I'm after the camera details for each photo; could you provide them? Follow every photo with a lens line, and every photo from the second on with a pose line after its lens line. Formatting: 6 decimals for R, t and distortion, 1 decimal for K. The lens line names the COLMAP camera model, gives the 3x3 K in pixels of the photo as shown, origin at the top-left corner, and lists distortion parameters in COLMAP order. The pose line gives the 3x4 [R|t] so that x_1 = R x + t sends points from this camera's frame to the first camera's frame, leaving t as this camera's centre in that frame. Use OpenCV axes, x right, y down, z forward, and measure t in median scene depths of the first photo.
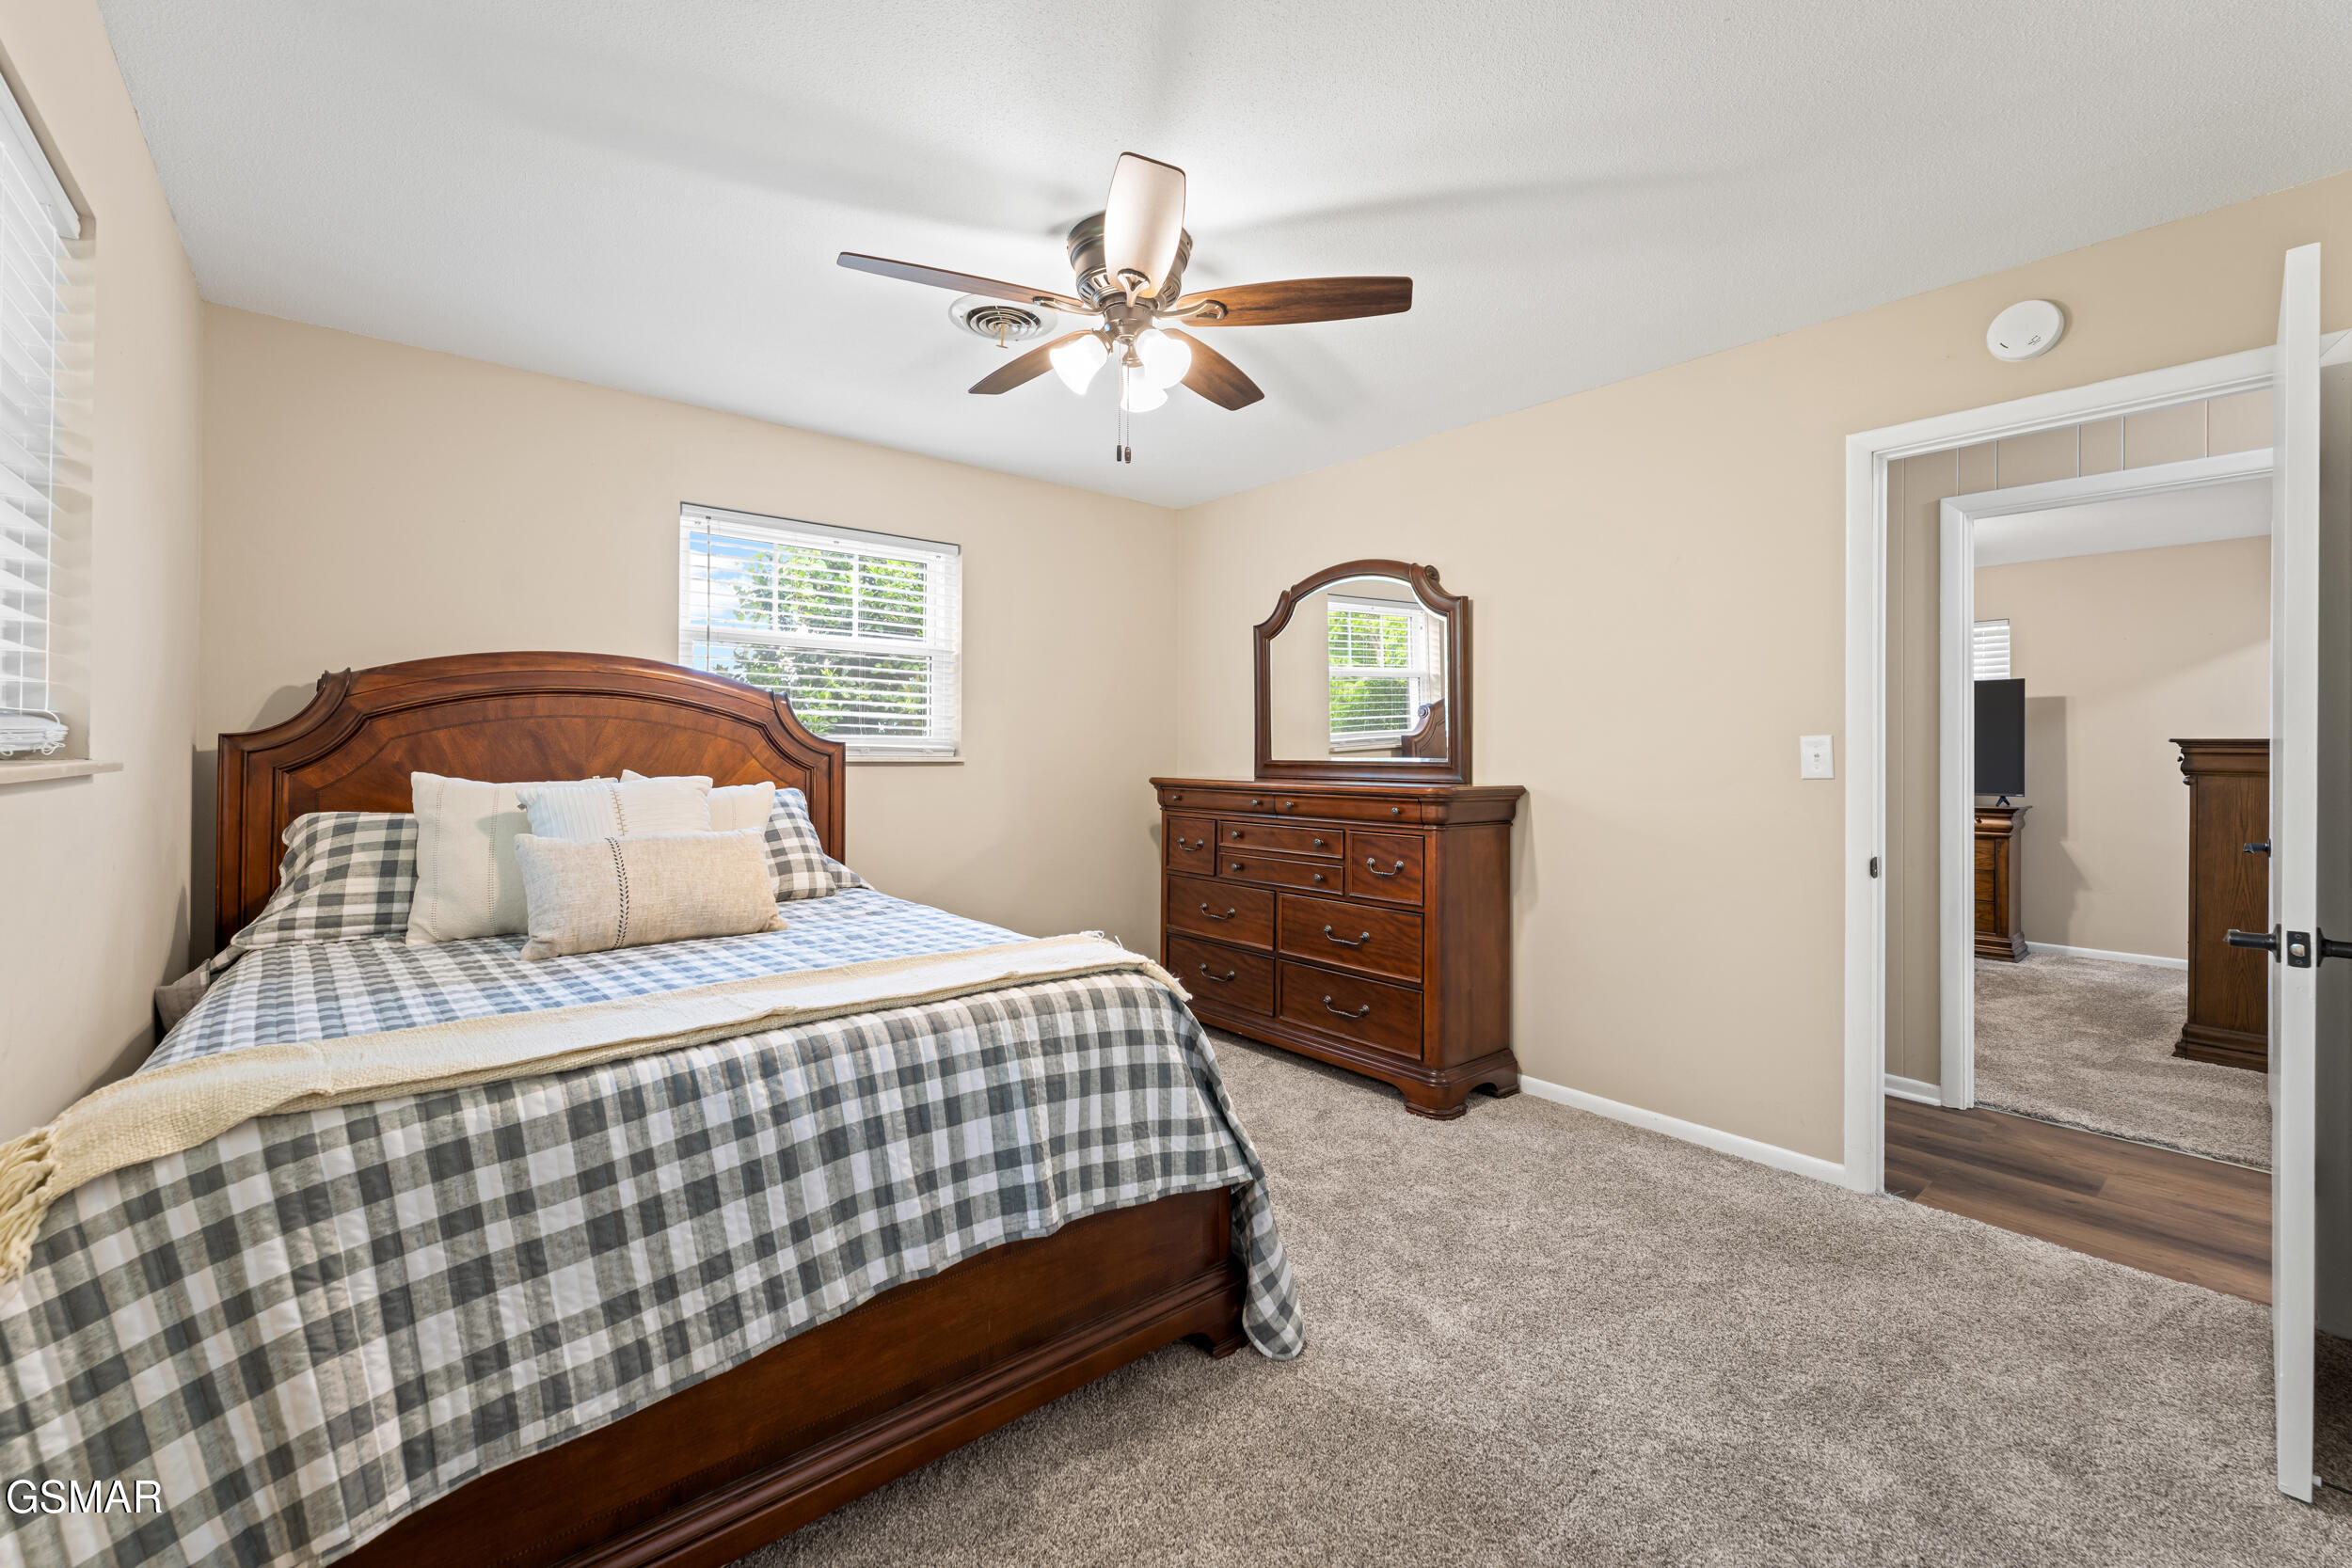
lens RADIAL K [[968.7, 0, 1176.1], [0, 968.7, 762.3], [0, 0, 1]] dist [-0.015996, -0.000220]
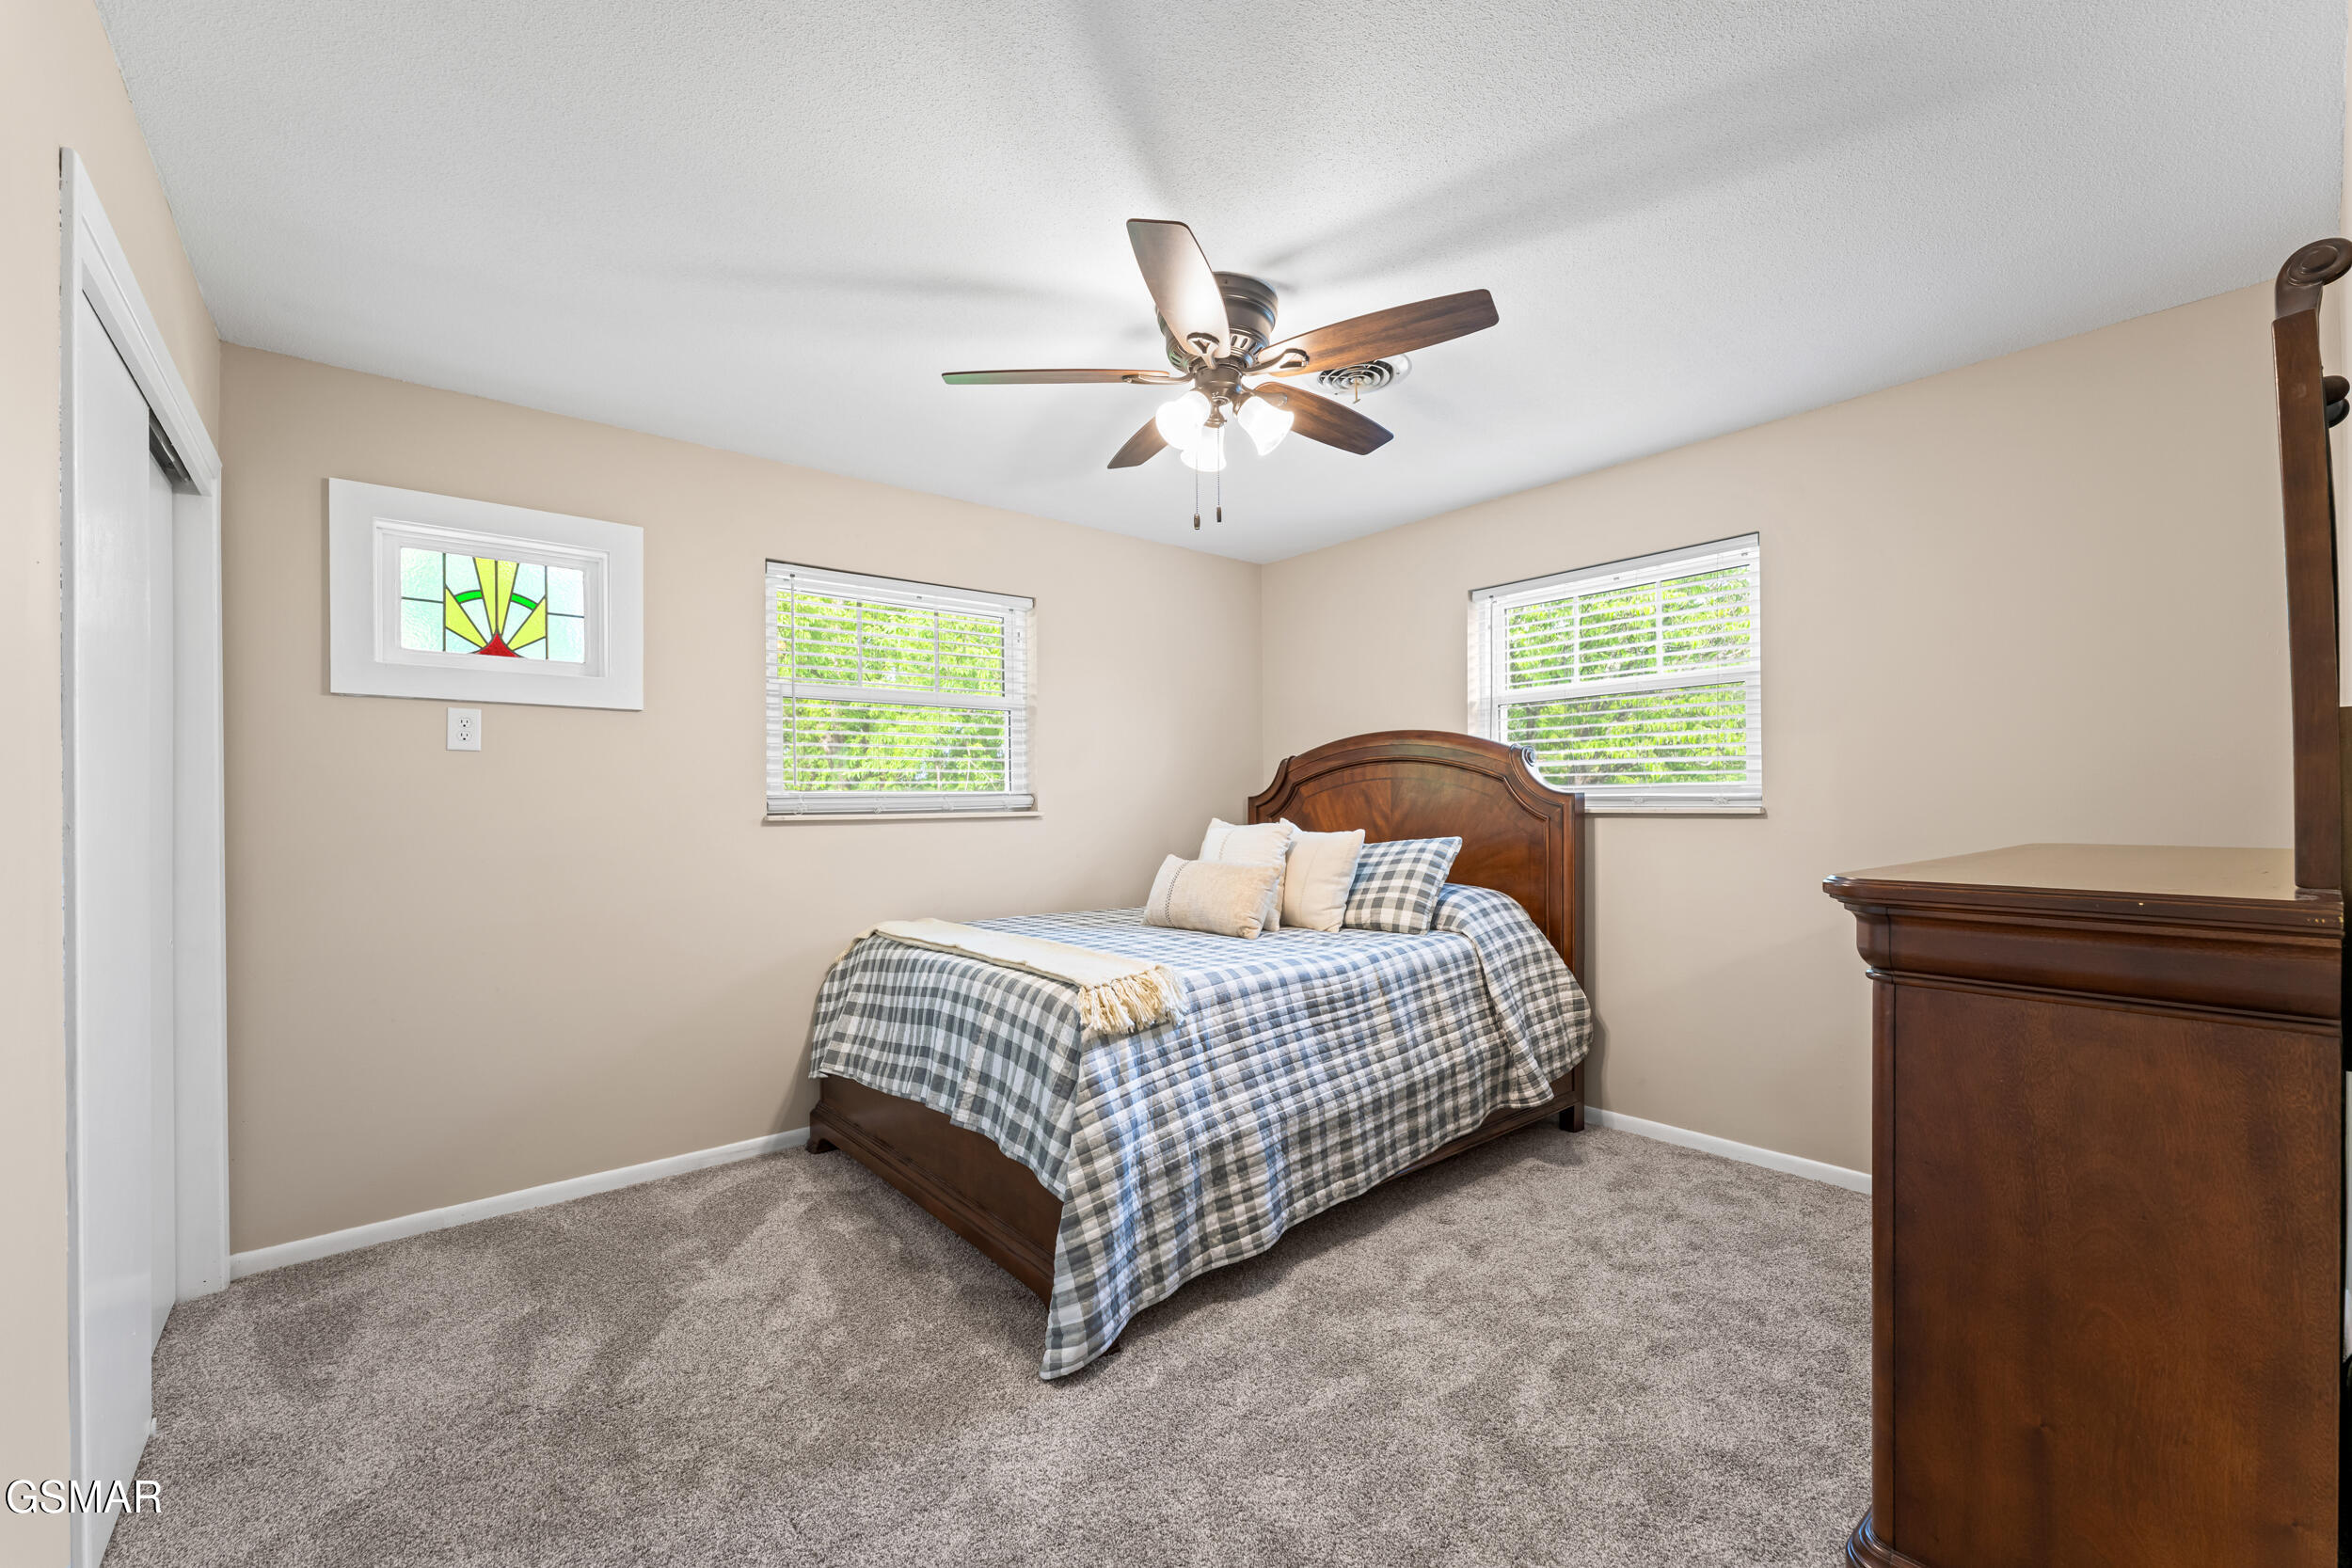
lens RADIAL K [[968.7, 0, 1176.1], [0, 968.7, 804.1], [0, 0, 1]] dist [-0.015996, -0.000220]
pose [[-0.020822, -0.004989, -0.999771, 0.784078], [-0.000232, 0.999988, -0.004986, -0.005894], [0.999783, 0.000128, -0.020823, 0.778321]]
